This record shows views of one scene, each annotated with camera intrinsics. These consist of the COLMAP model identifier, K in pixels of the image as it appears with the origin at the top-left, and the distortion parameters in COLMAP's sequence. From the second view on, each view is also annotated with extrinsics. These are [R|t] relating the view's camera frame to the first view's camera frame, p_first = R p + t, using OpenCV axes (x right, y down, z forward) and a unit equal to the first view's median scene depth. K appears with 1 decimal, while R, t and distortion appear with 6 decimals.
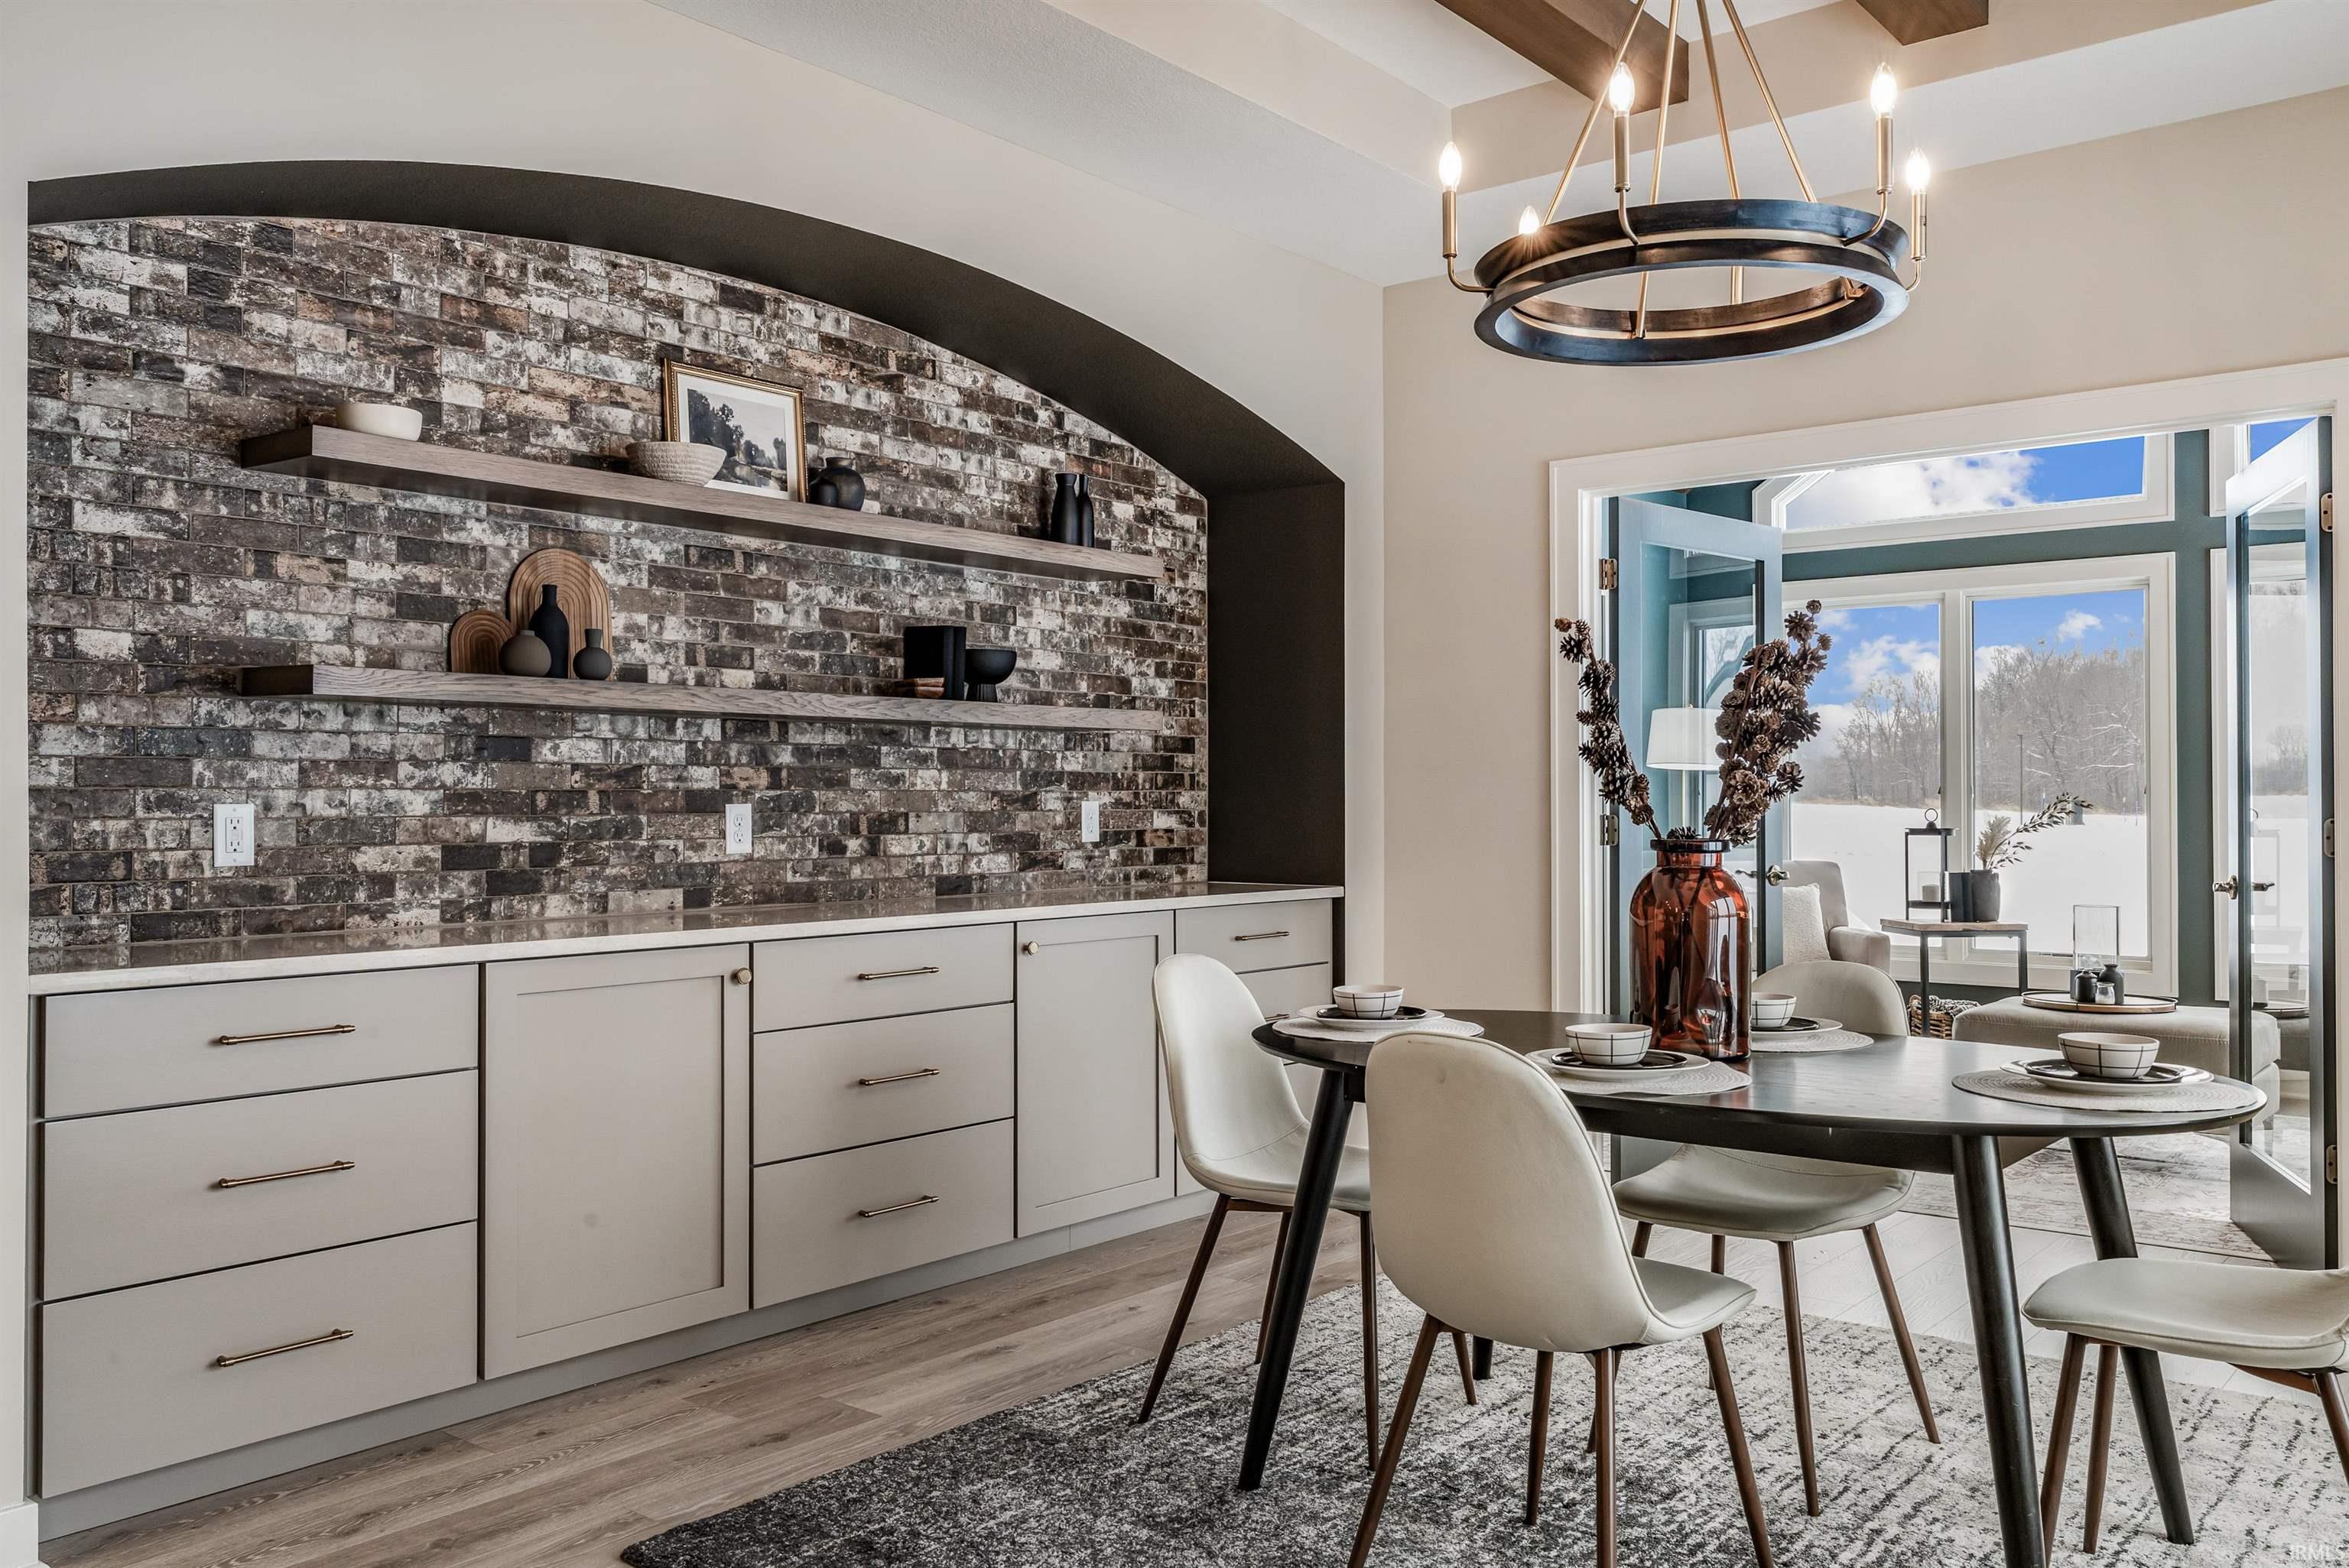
lens RADIAL K [[1886.5, 0, 1189.6], [0, 1886.5, 794.8], [0, 0, 1]] dist [-0.000690, 0.011163]
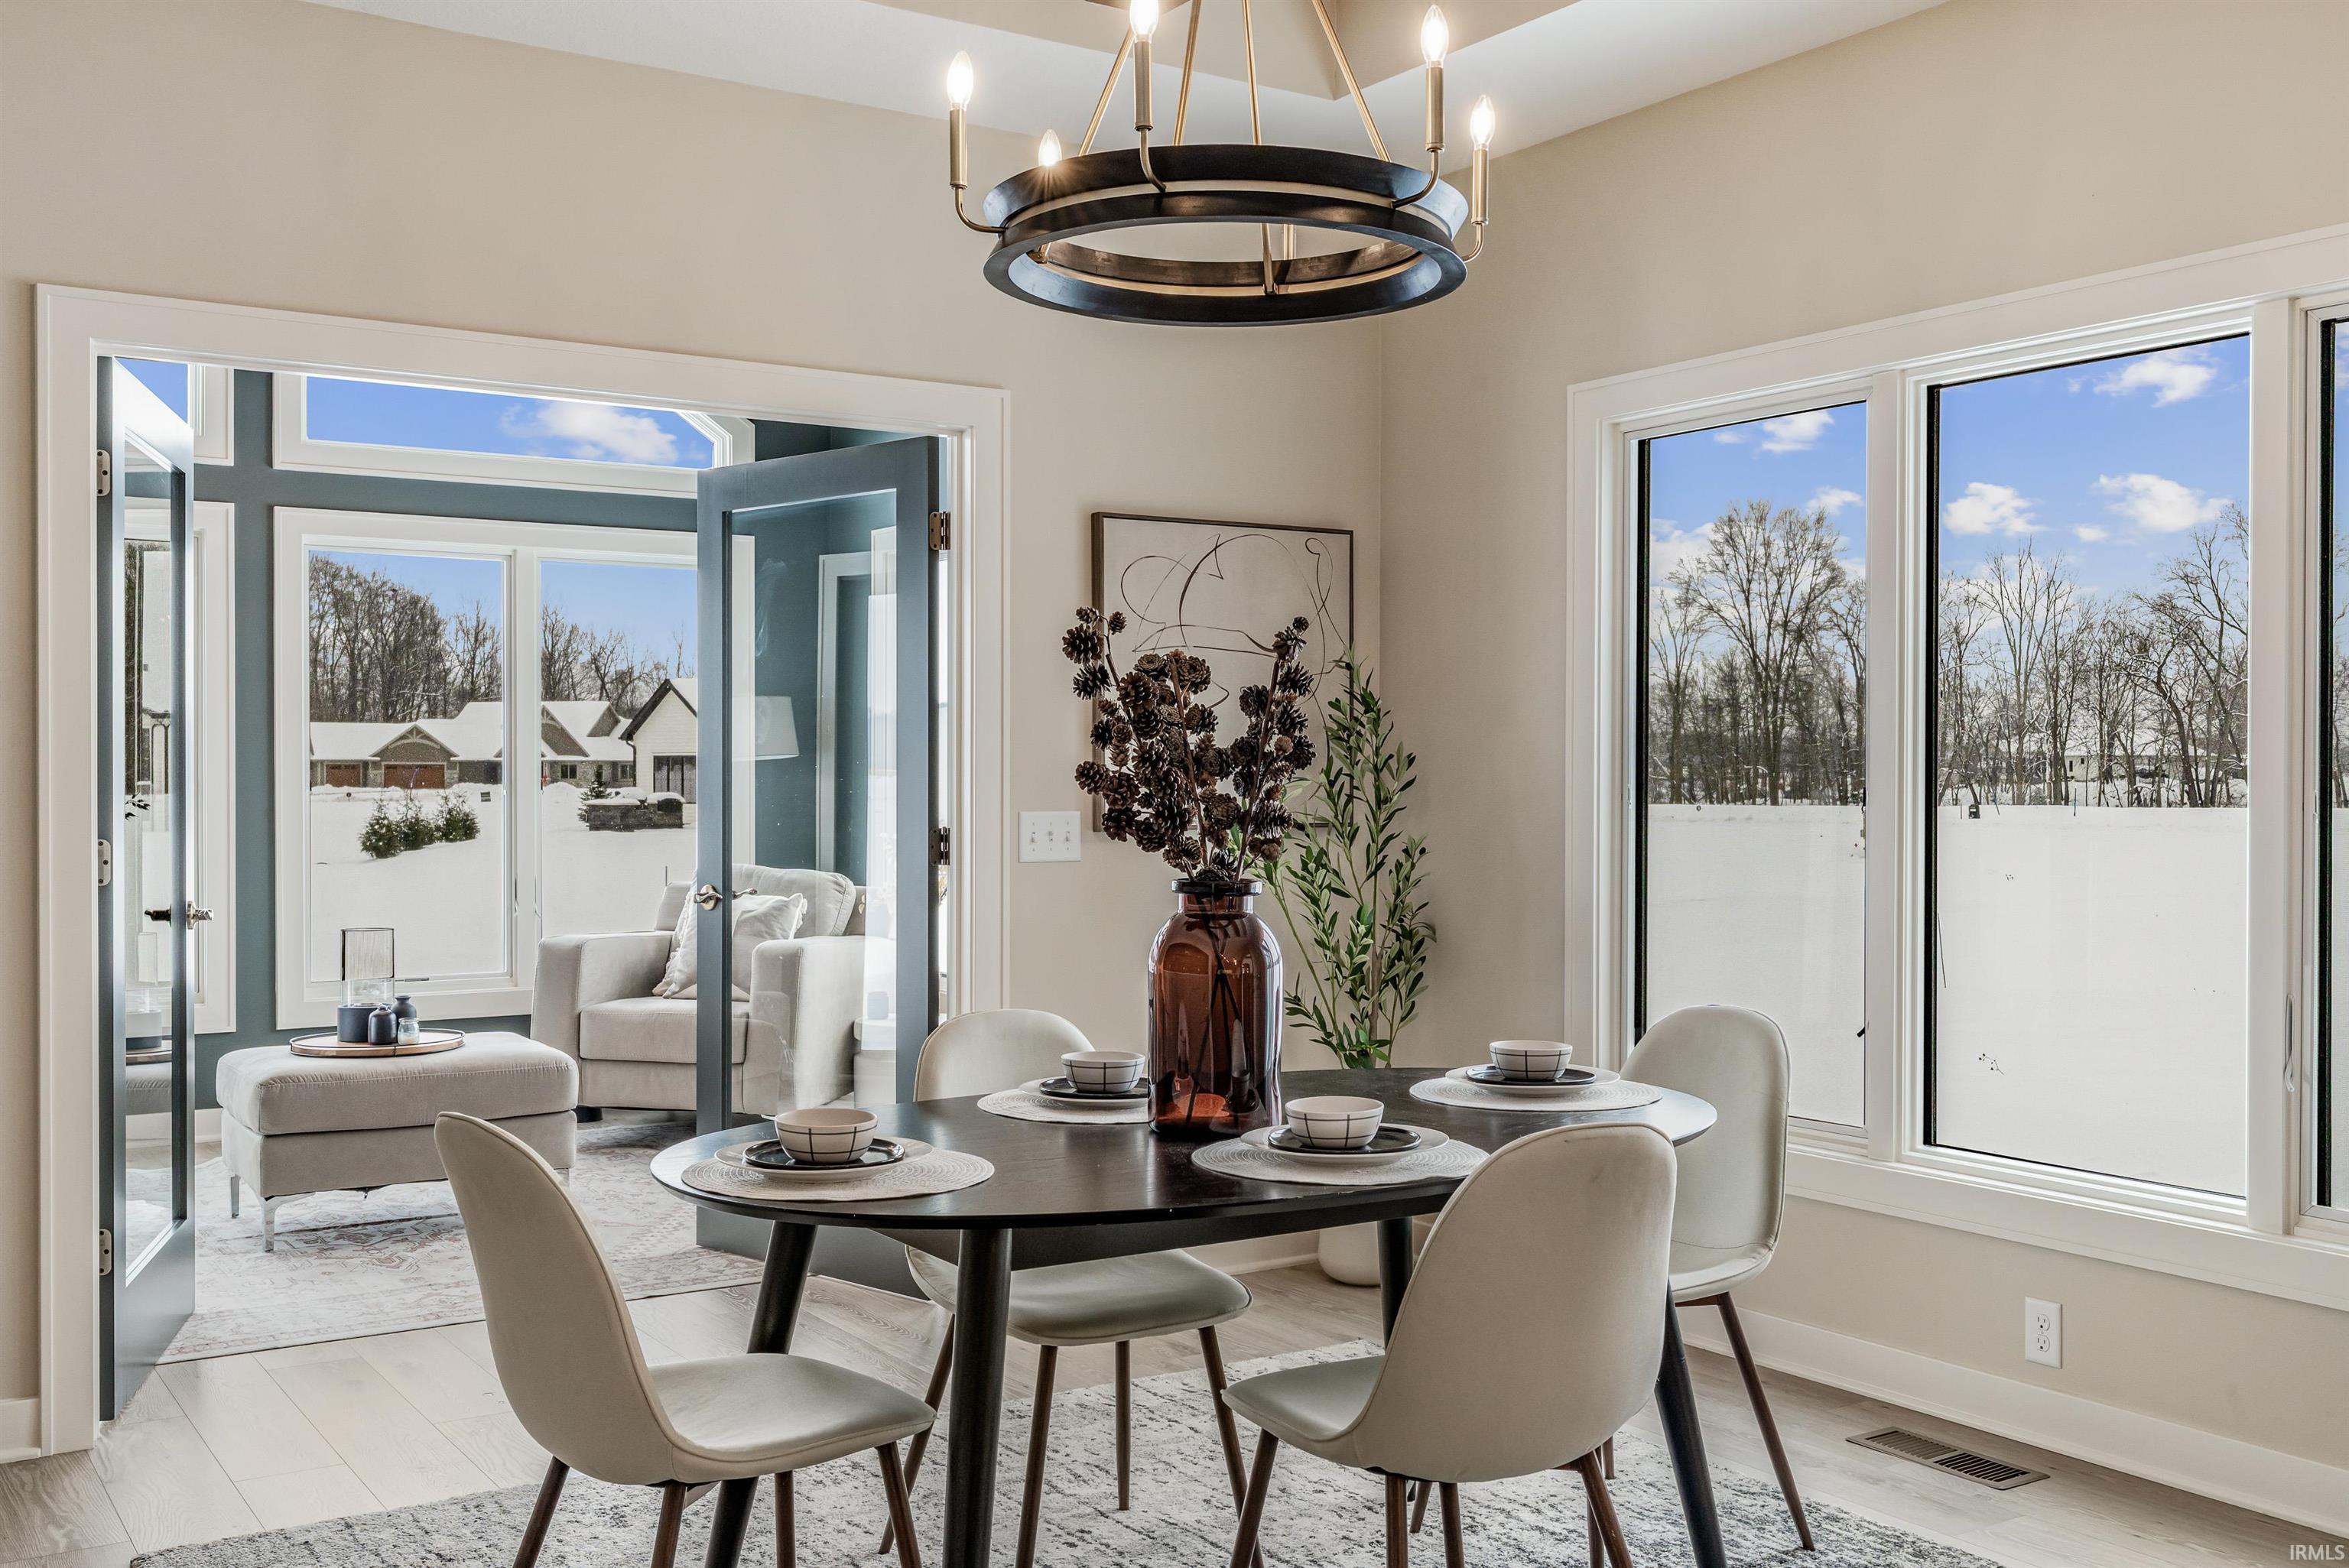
lens RADIAL K [[2212.3, 0, 1188.2], [0, 2212.3, 776.6], [0, 0, 1]] dist [0.021372, 0.000000]
pose [[0.322318, 0.001966, 0.946630, -0.275590], [-0.005311, 0.999986, -0.000268, -0.008779], [-0.946617, -0.004941, 0.322324, 0.275574]]
